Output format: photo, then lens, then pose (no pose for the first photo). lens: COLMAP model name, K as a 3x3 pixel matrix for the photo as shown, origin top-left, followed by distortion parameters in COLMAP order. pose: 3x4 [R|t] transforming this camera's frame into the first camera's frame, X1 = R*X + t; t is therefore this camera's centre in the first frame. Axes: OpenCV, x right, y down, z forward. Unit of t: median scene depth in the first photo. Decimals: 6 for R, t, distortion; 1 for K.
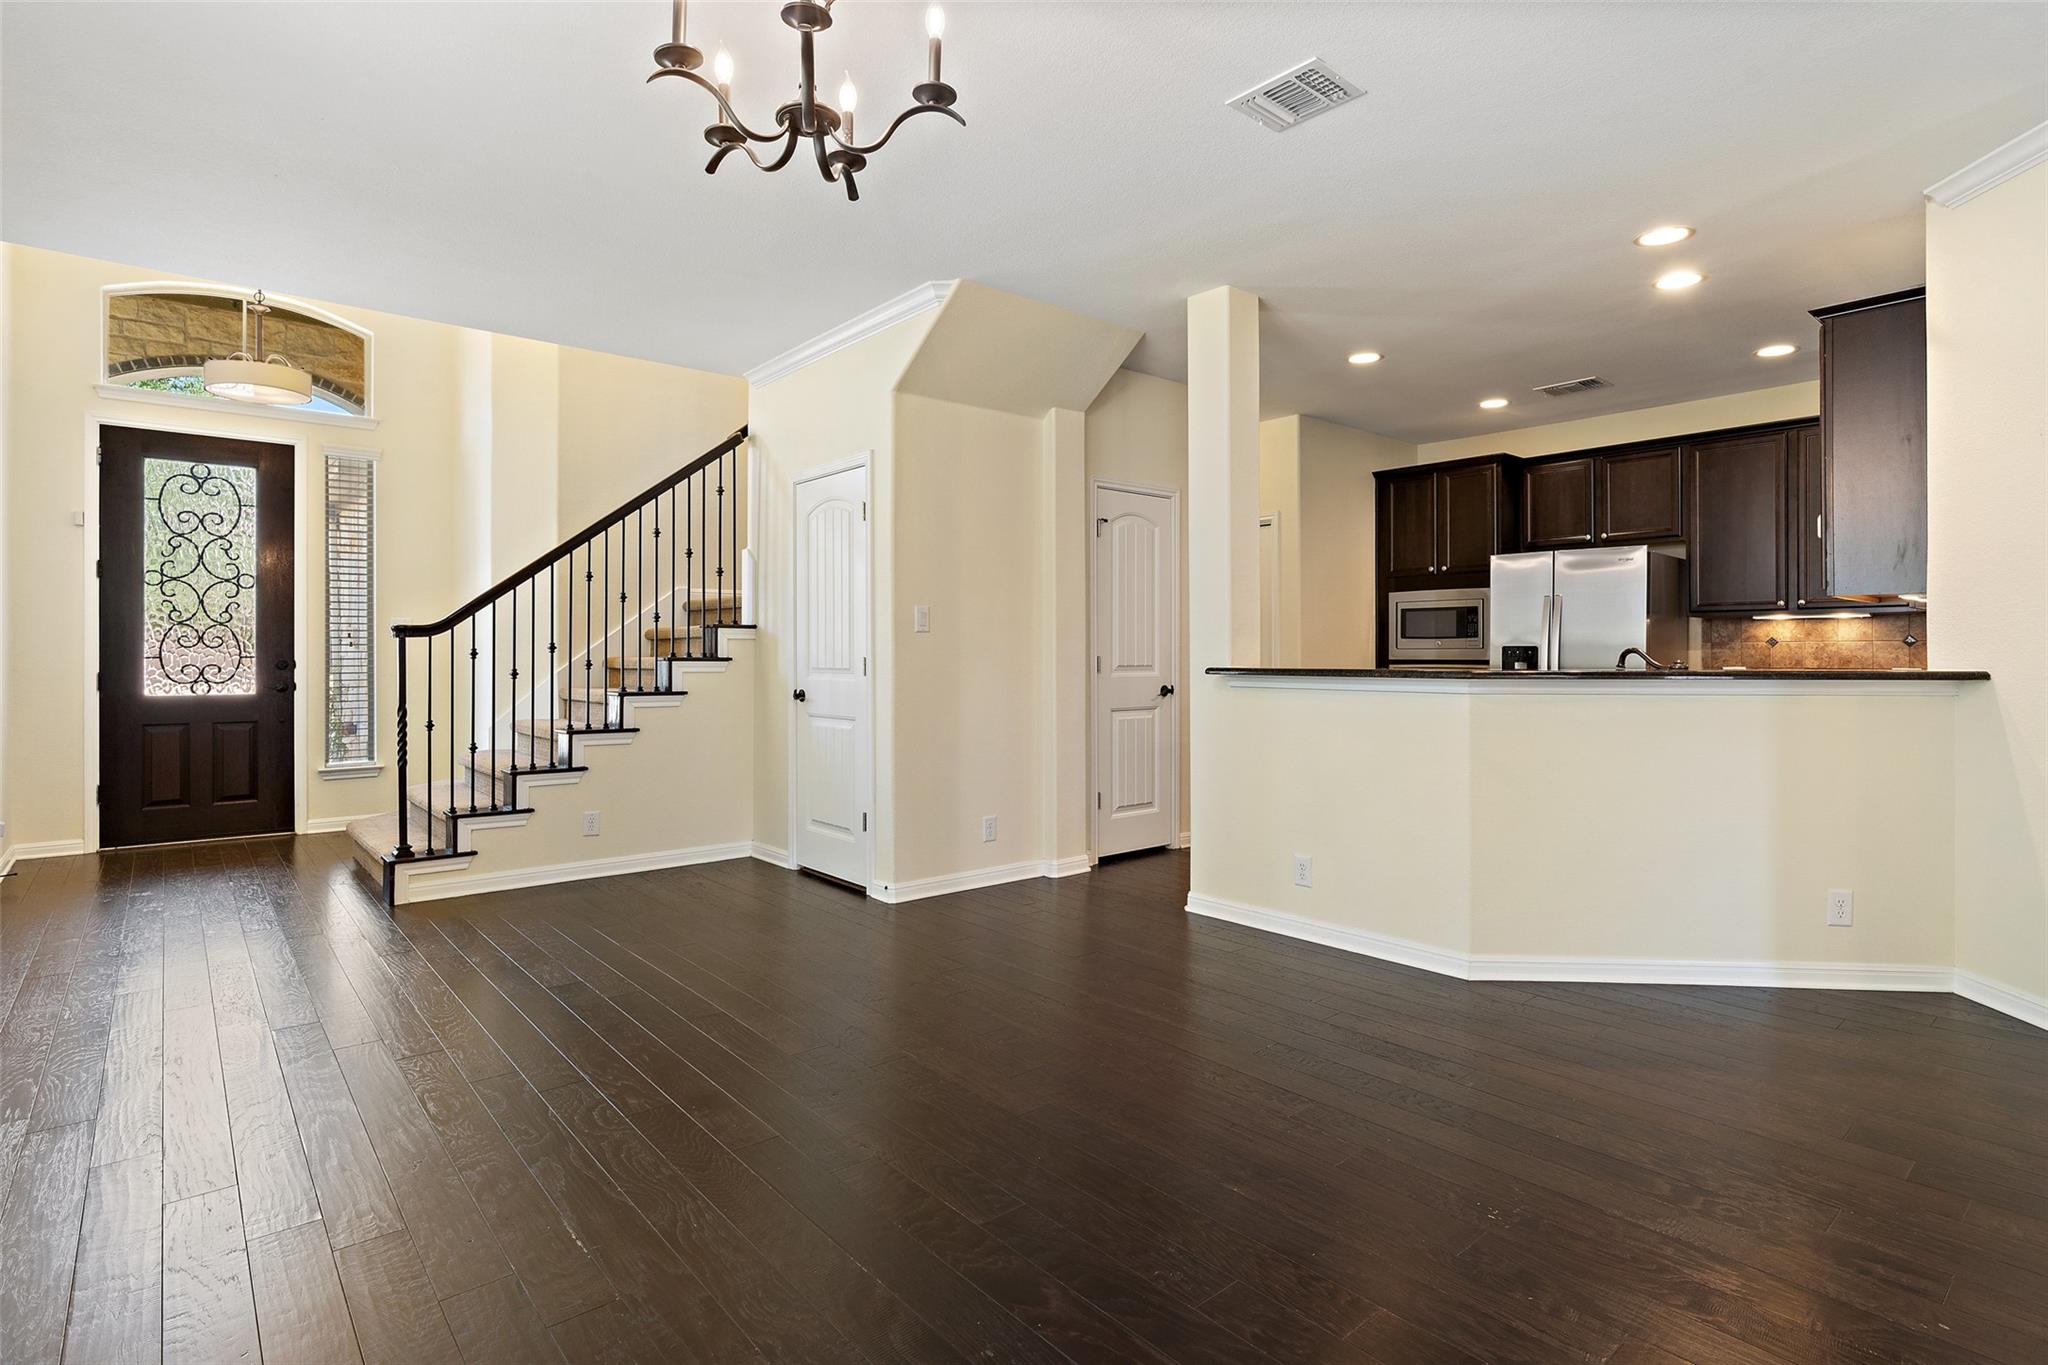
lens RADIAL K [[1011.8, 0, 1018.0], [0, 1011.8, 656.9], [0, 0, 1]] dist [-0.001203, -0.000289]
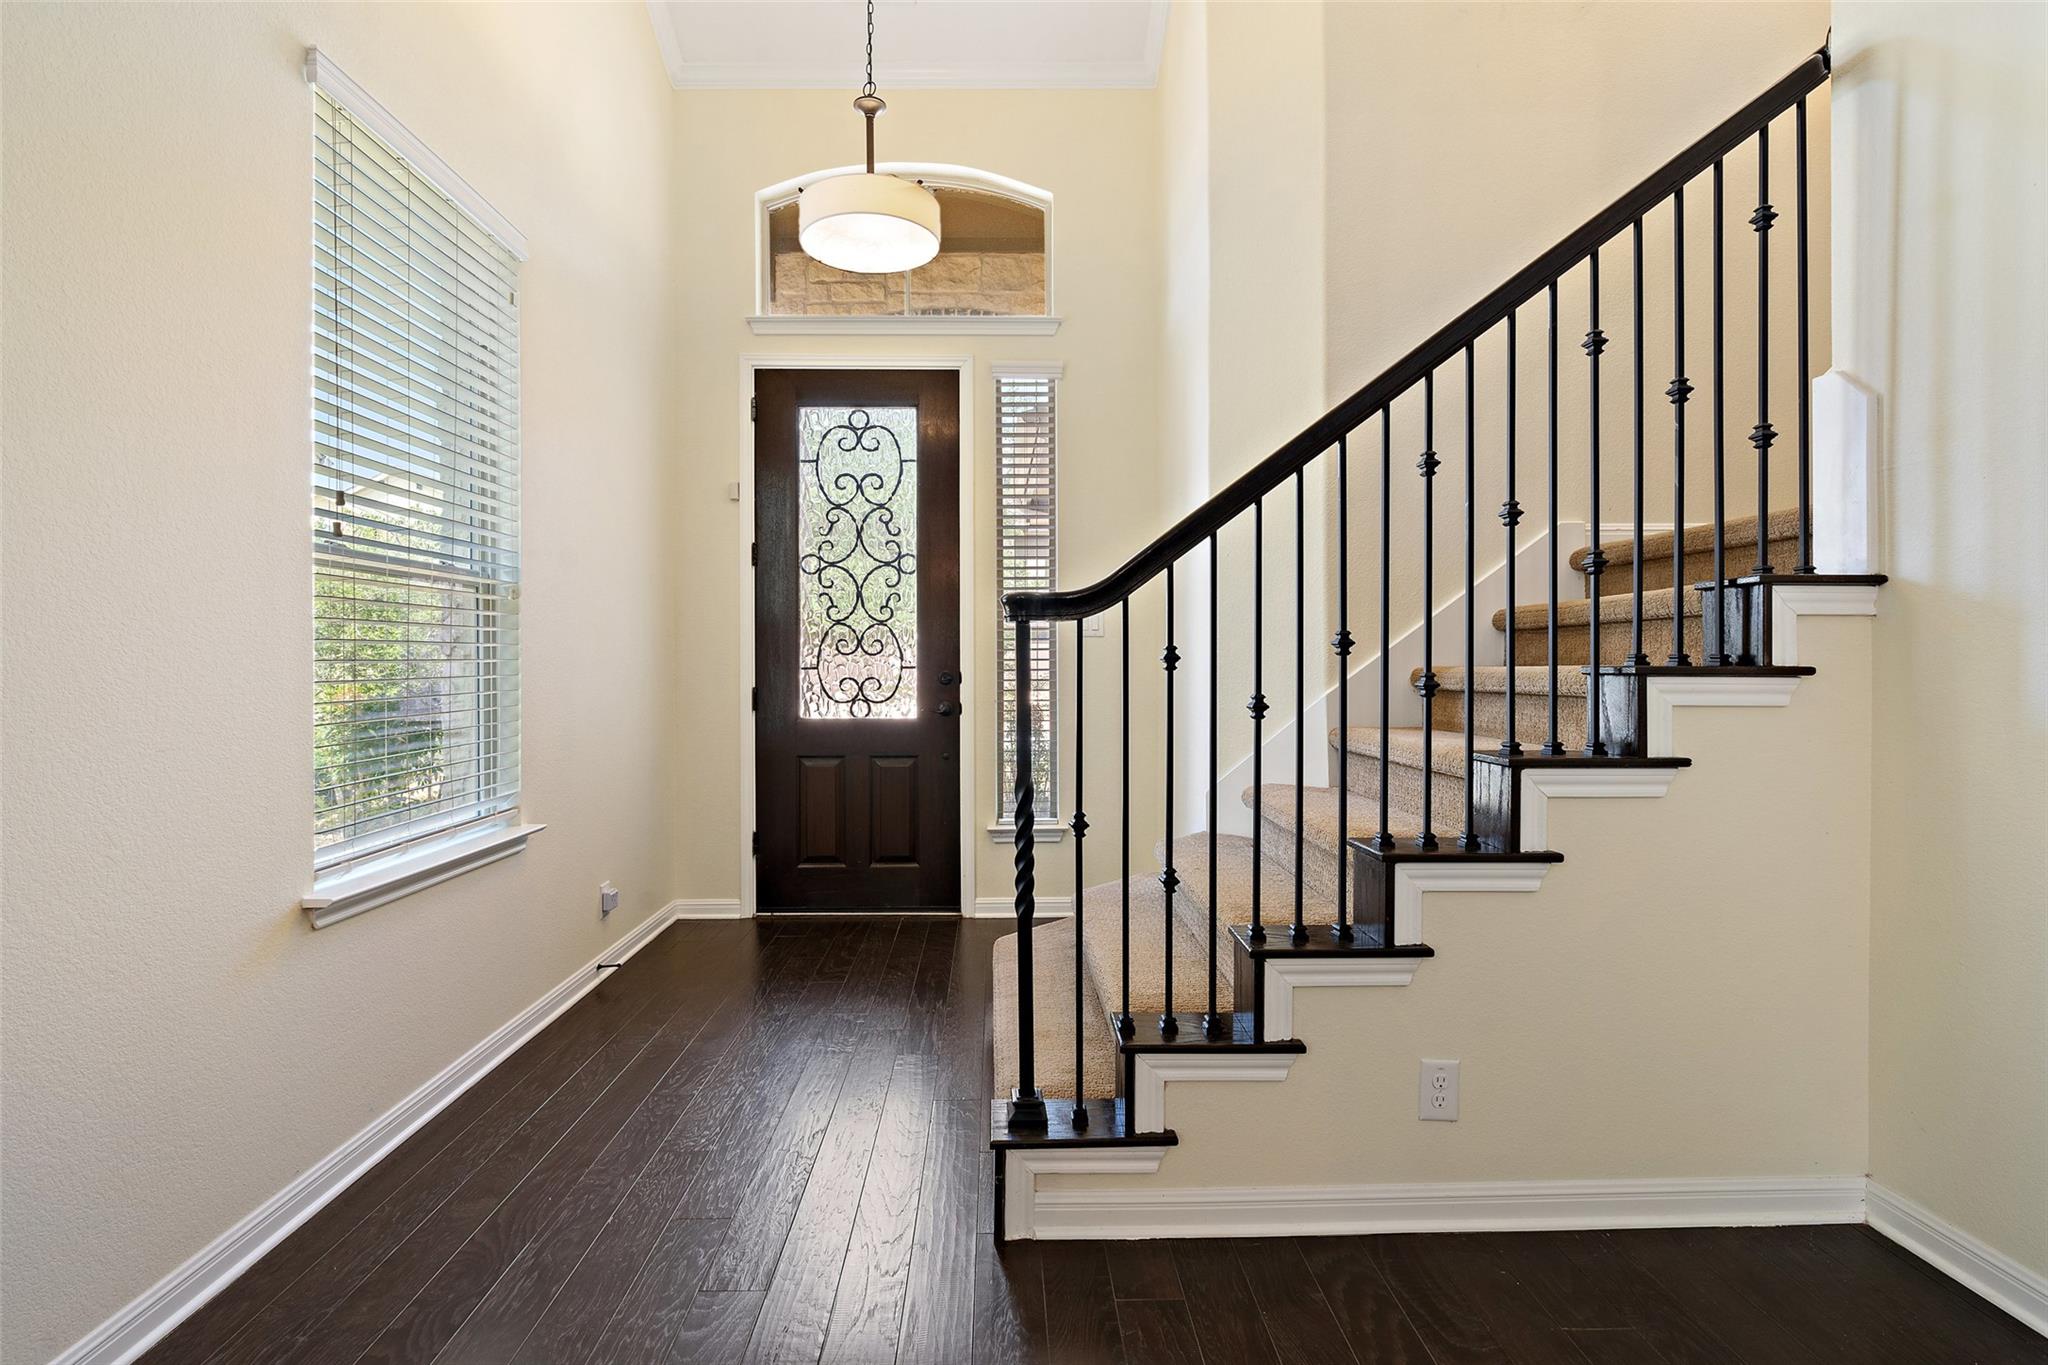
lens RADIAL K [[978.9, 0, 1023.7], [0, 978.9, 664.4], [0, 0, 1]] dist [-0.000857, 0.000184]
pose [[0.783709, -0.003651, -0.621118, -0.272505], [0.001359, 0.999990, -0.004164, 0.001100], [0.621127, 0.002419, 0.783706, 0.526263]]
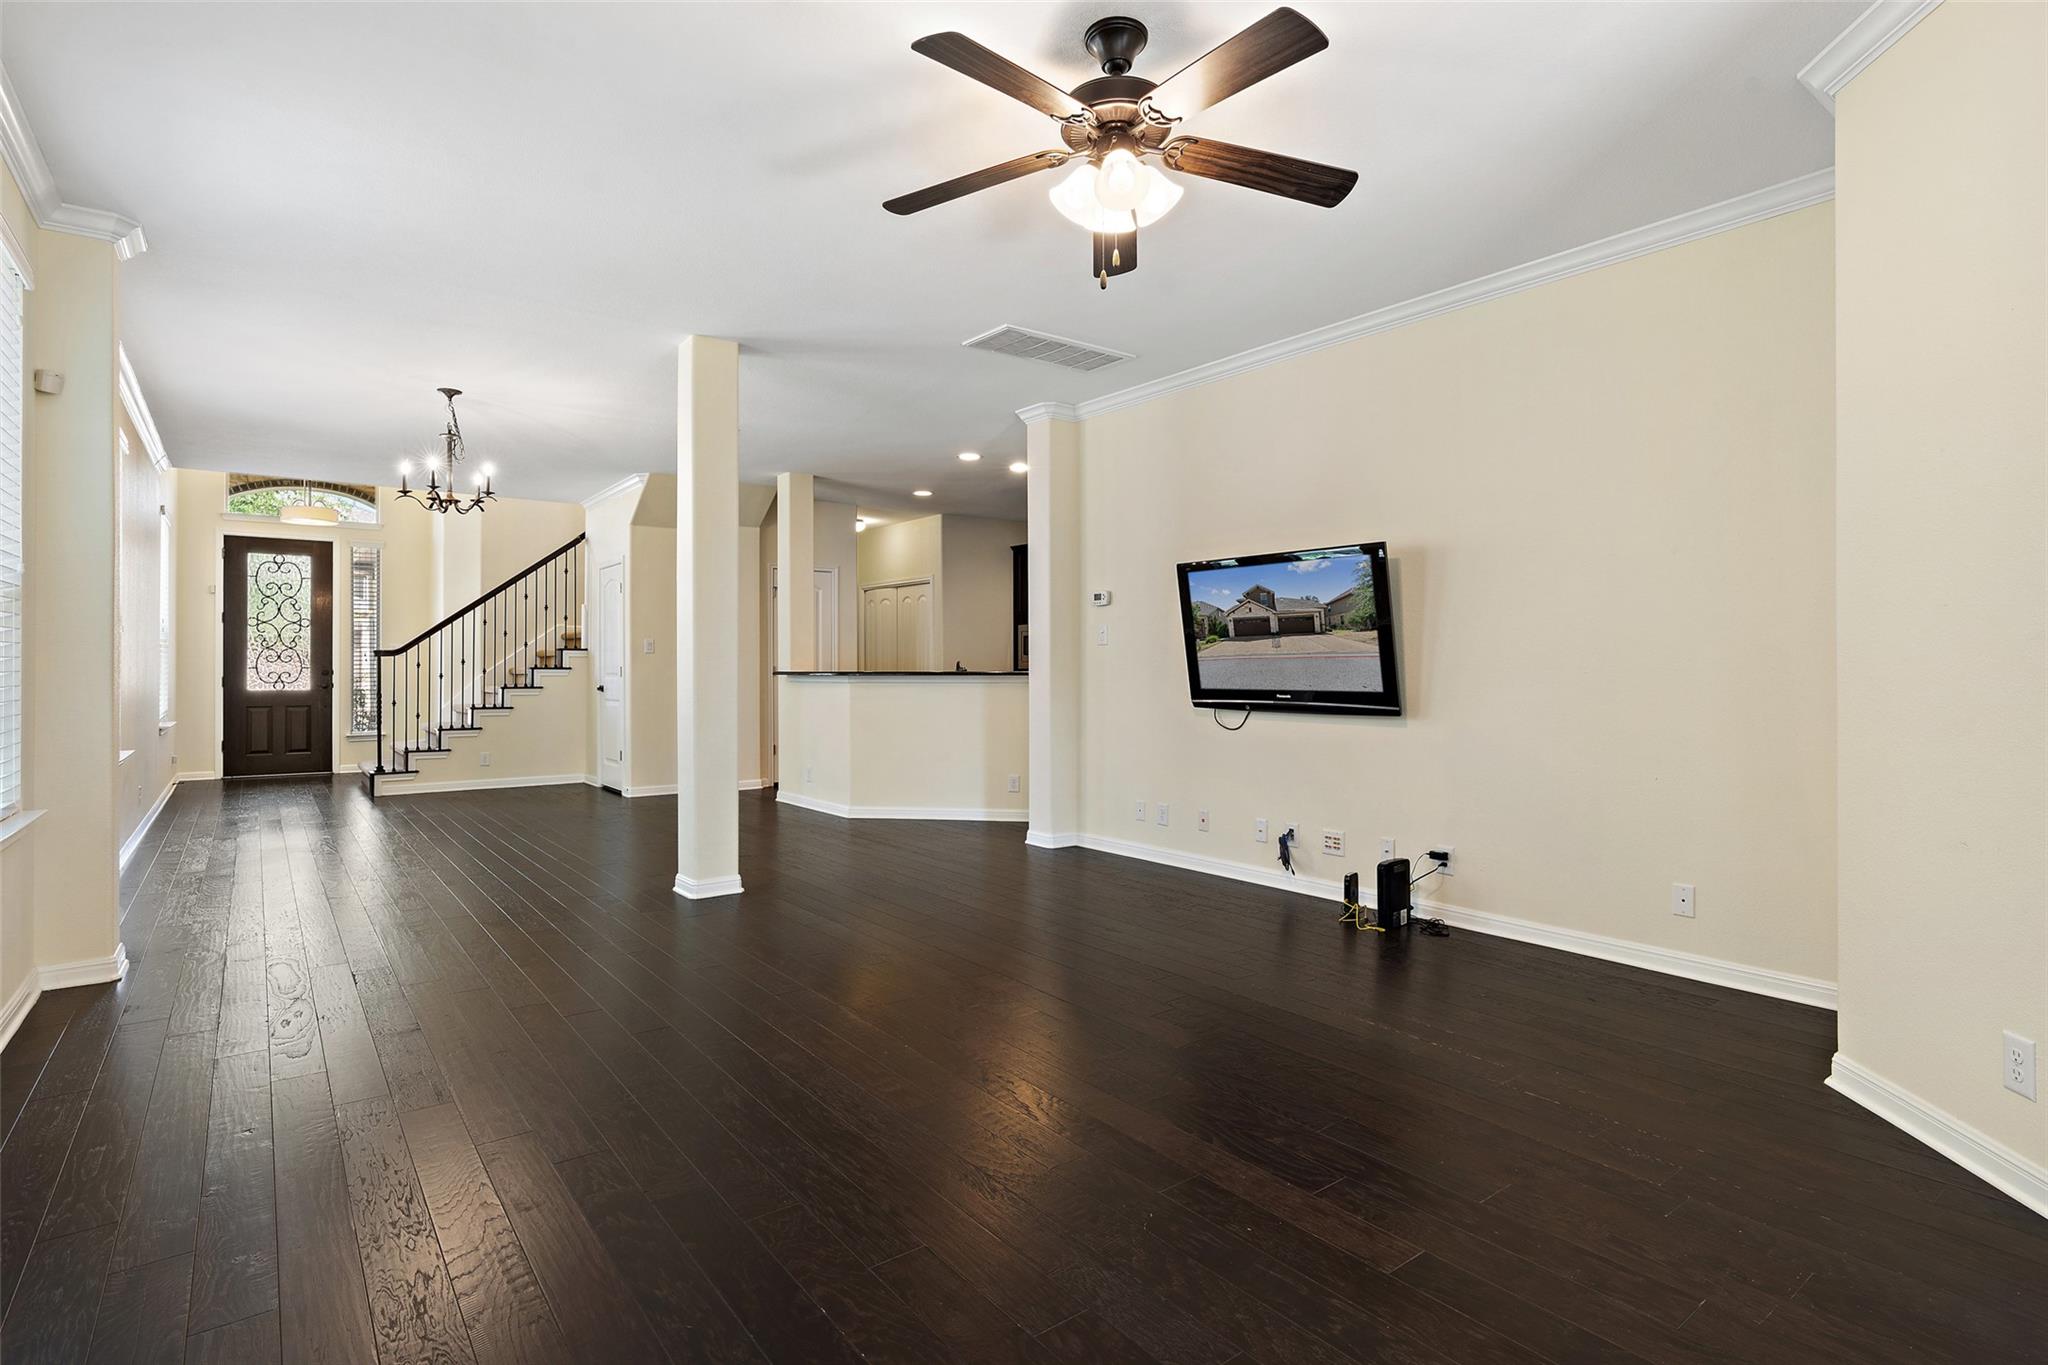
lens RADIAL K [[963.3, 0, 984.3], [0, 963.3, 666.7], [0, 0, 1]] dist [-0.001905, -0.000400]
pose [[0.998530, -0.001575, -0.054175, 0.488612], [0.001391, 0.999993, -0.003451, 0.005832], [0.054180, 0.003371, 0.998525, -0.581604]]
